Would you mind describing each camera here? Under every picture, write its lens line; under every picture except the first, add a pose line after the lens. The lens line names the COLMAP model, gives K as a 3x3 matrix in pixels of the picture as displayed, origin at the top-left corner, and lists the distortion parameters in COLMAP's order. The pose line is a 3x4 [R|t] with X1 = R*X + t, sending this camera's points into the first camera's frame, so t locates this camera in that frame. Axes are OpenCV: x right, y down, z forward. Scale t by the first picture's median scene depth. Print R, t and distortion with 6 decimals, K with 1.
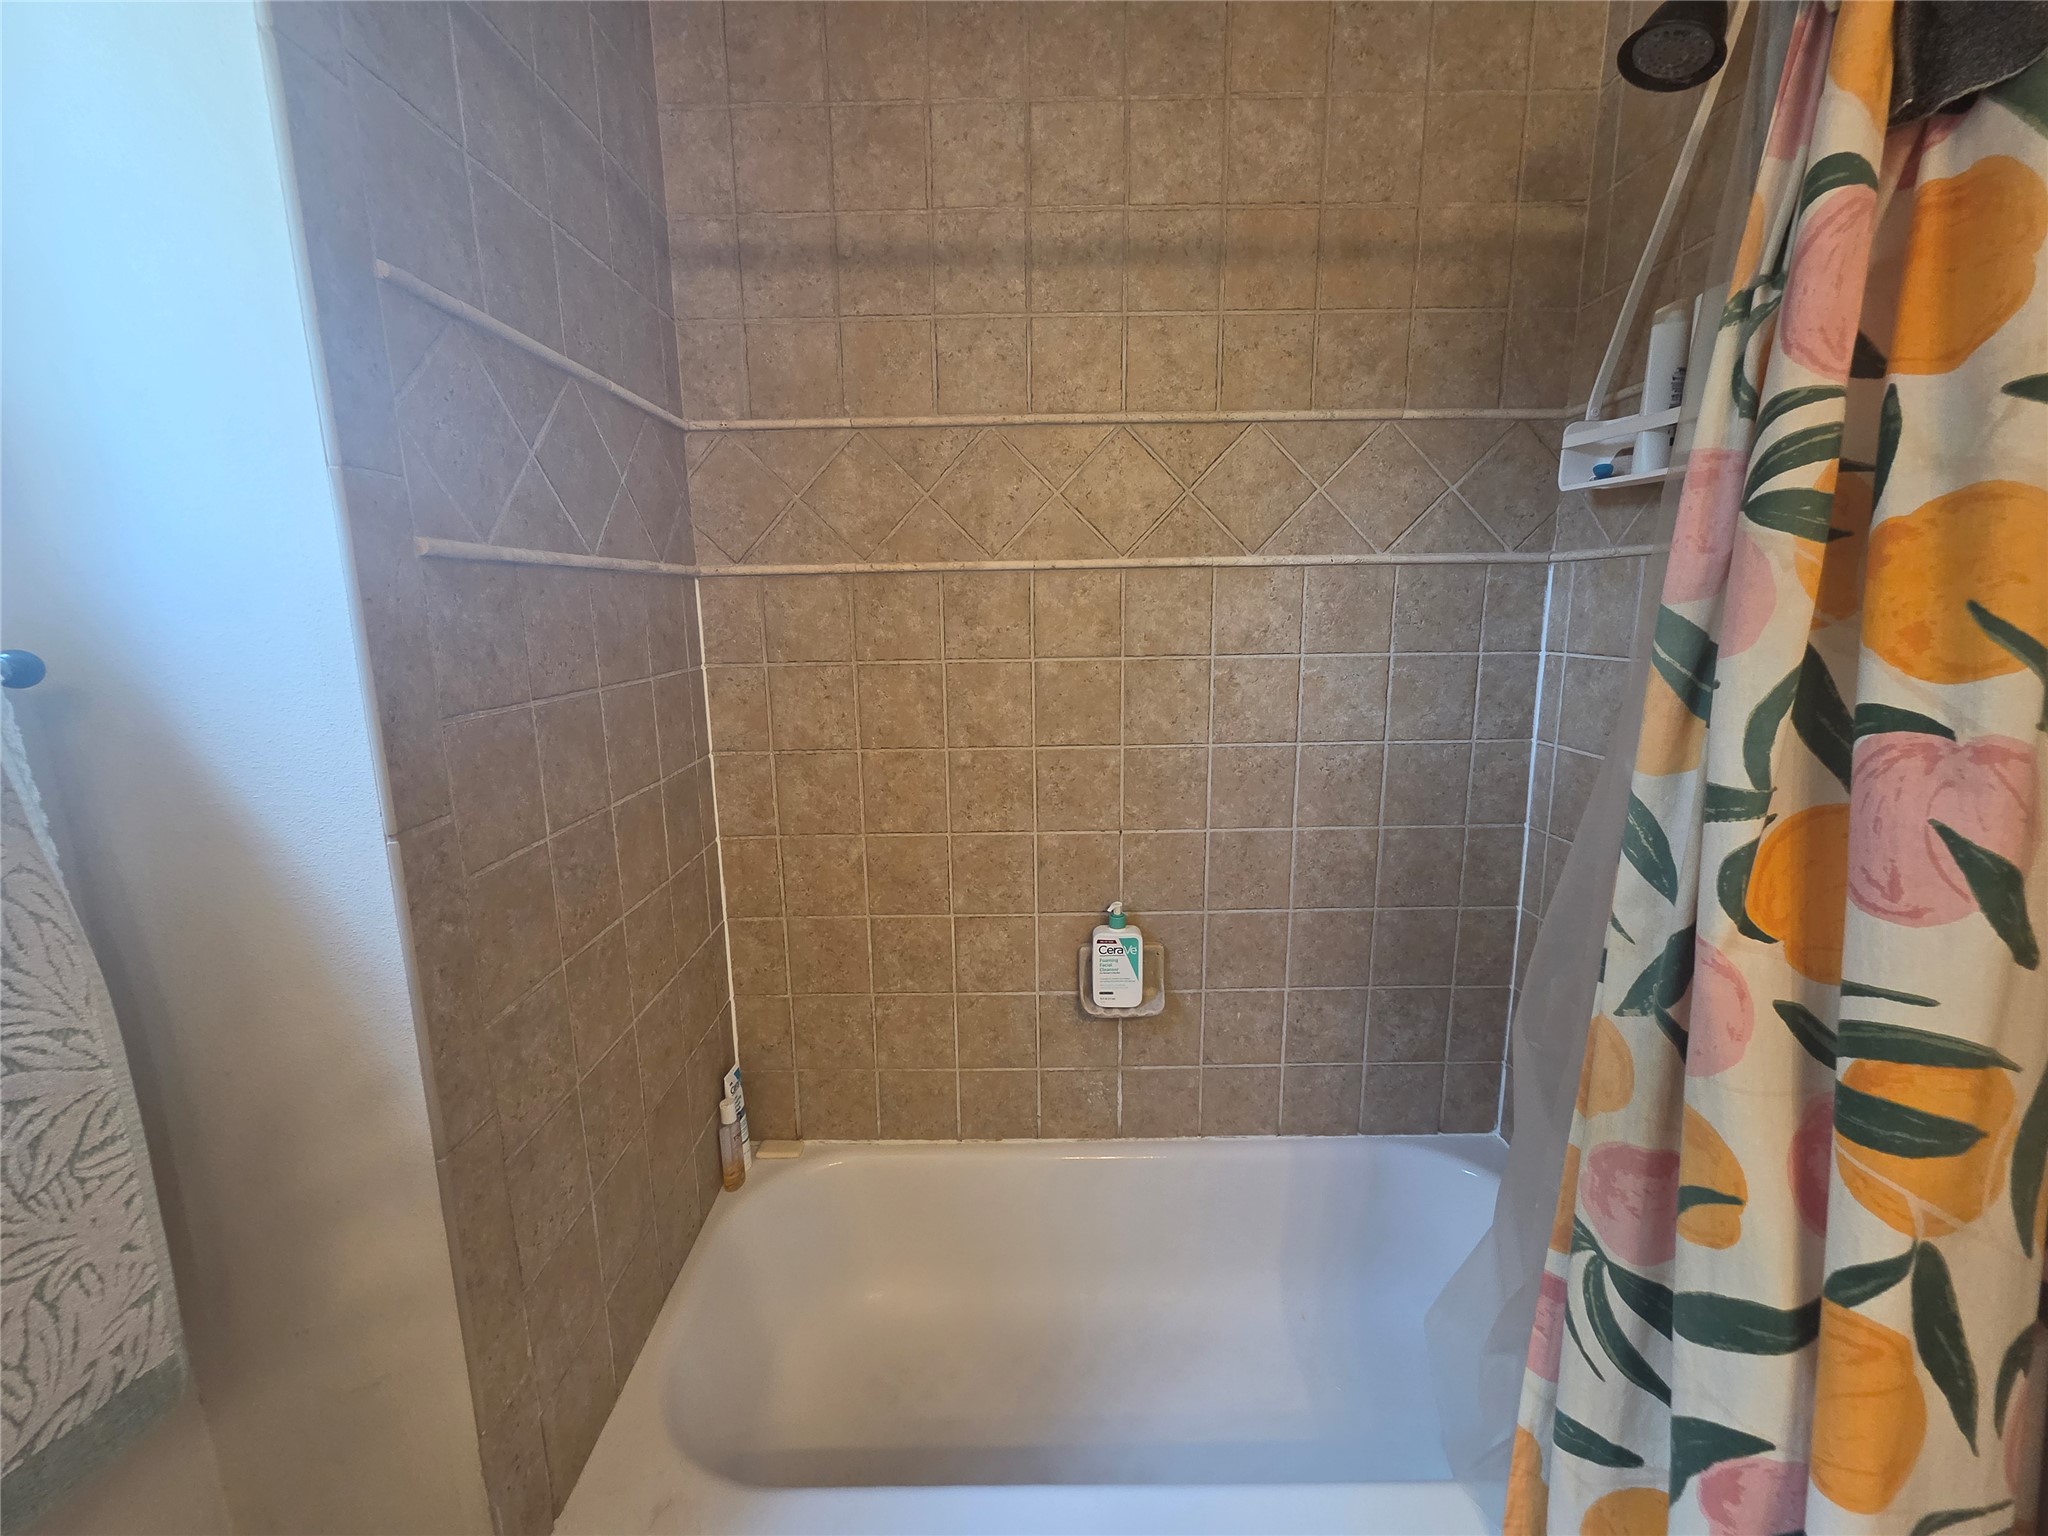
lens RADIAL K [[851.9, 0, 1013.9], [0, 851.9, 762.0], [0, 0, 1]] dist [-0.003632, 0.000215]
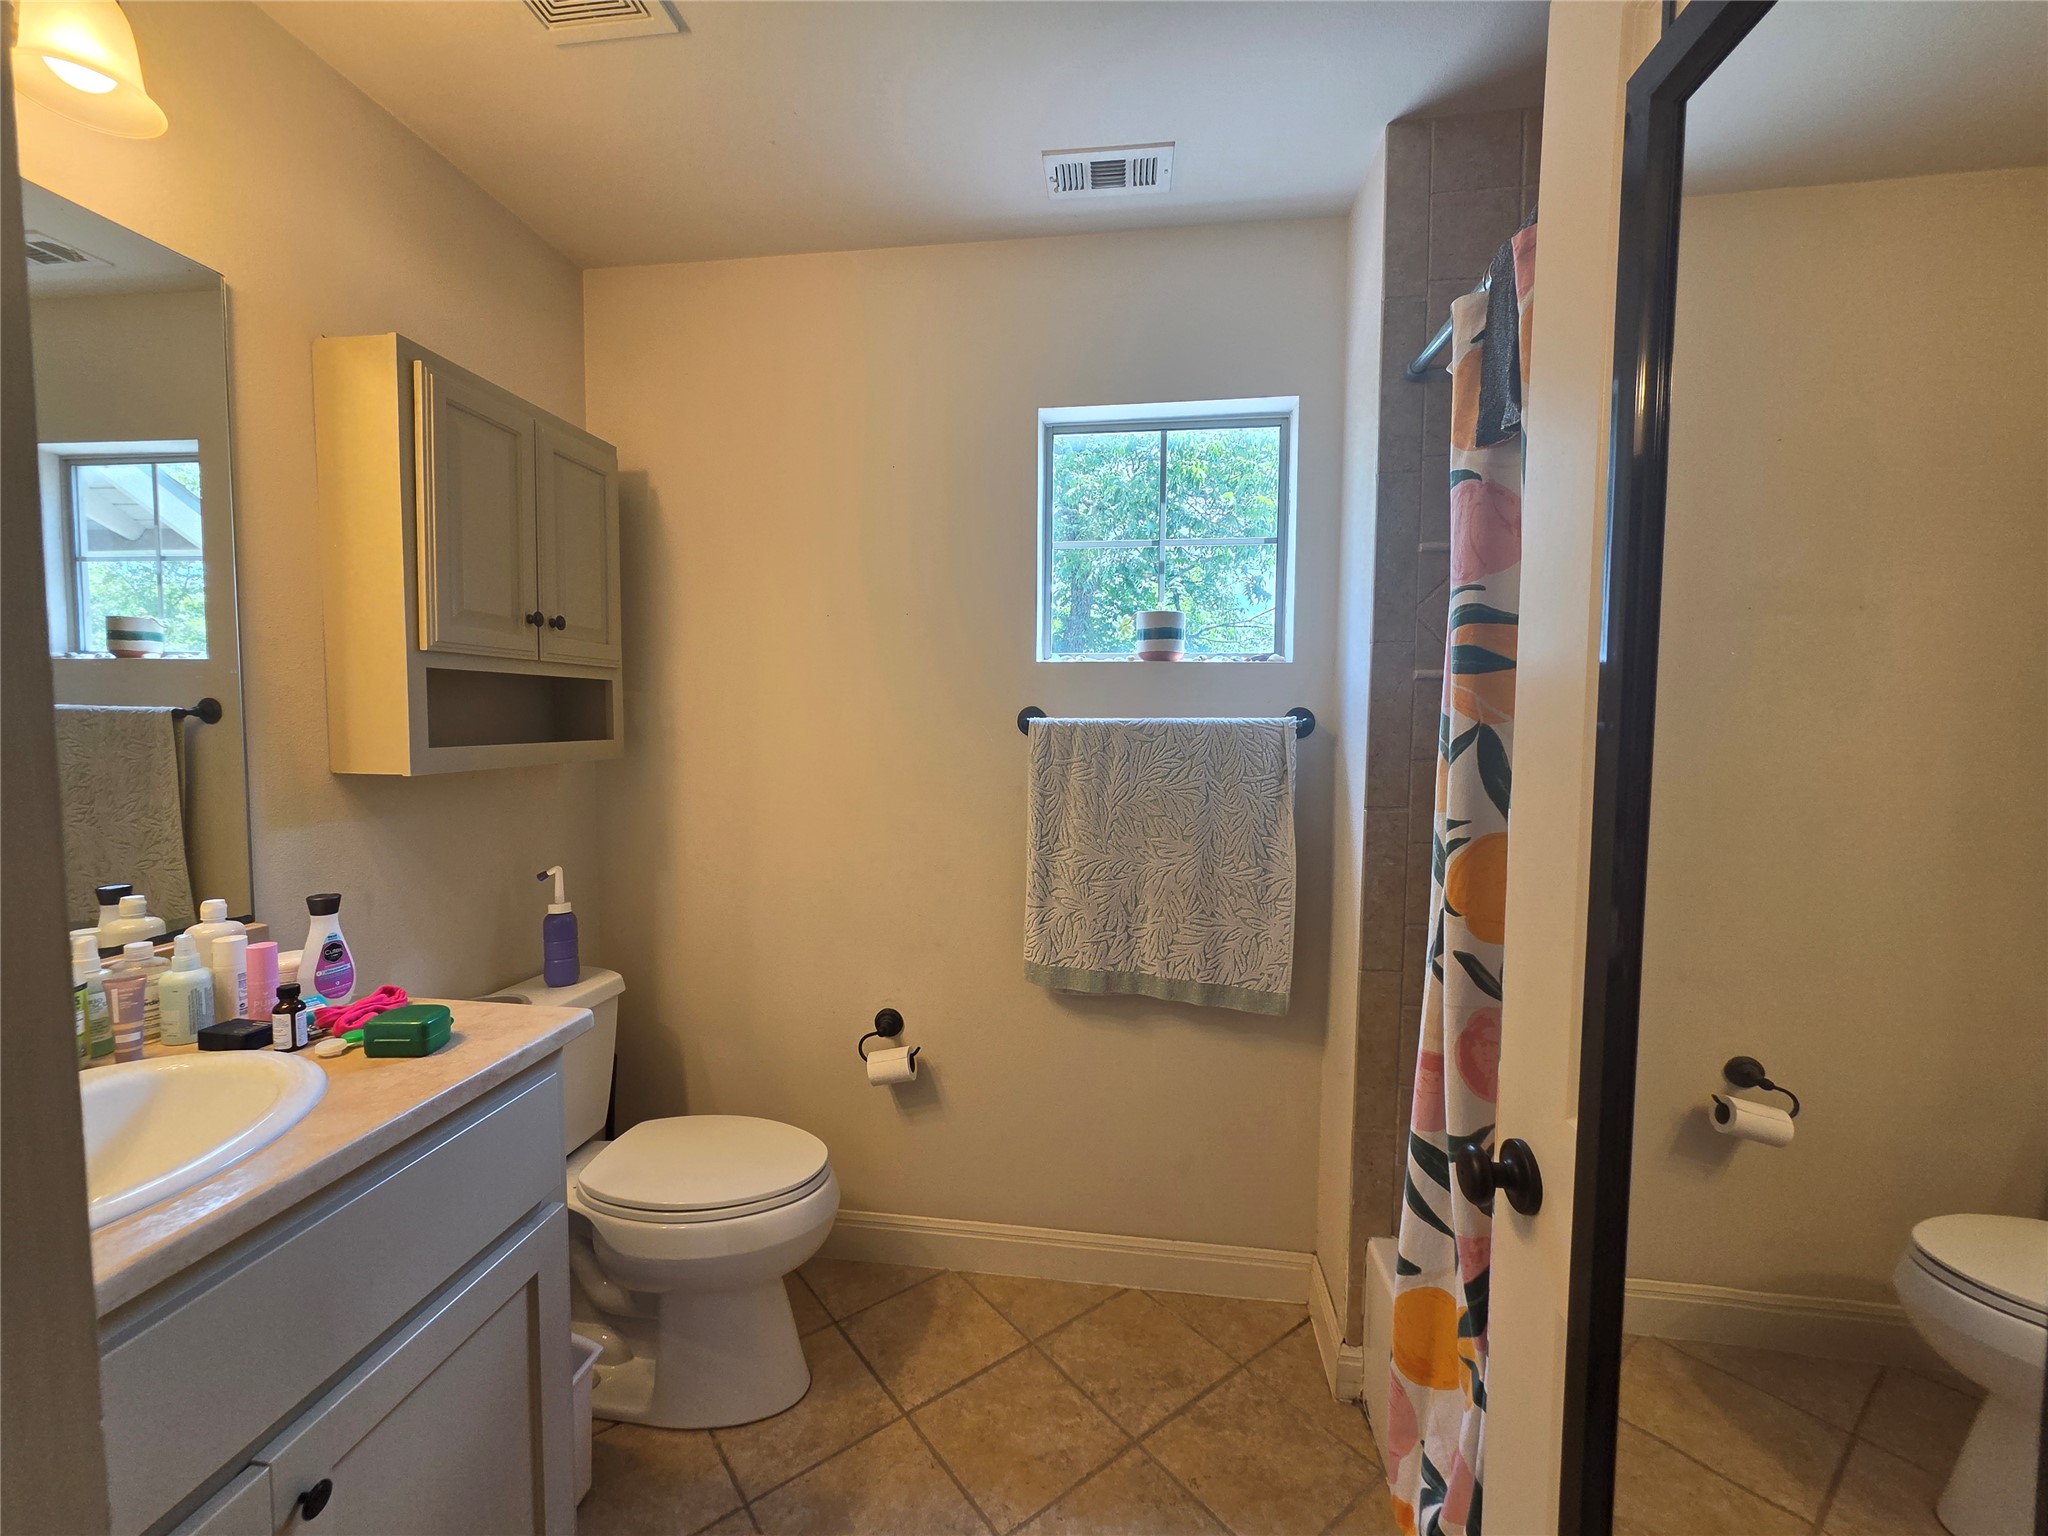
lens RADIAL K [[851.9, 0, 1013.9], [0, 851.9, 762.0], [0, 0, 1]] dist [-0.003632, 0.000215]
pose [[-0.135004, 0.071769, -0.988242, 1.644024], [-0.190856, 0.976812, 0.097012, -0.069708], [0.972290, 0.201709, -0.118176, 0.393088]]
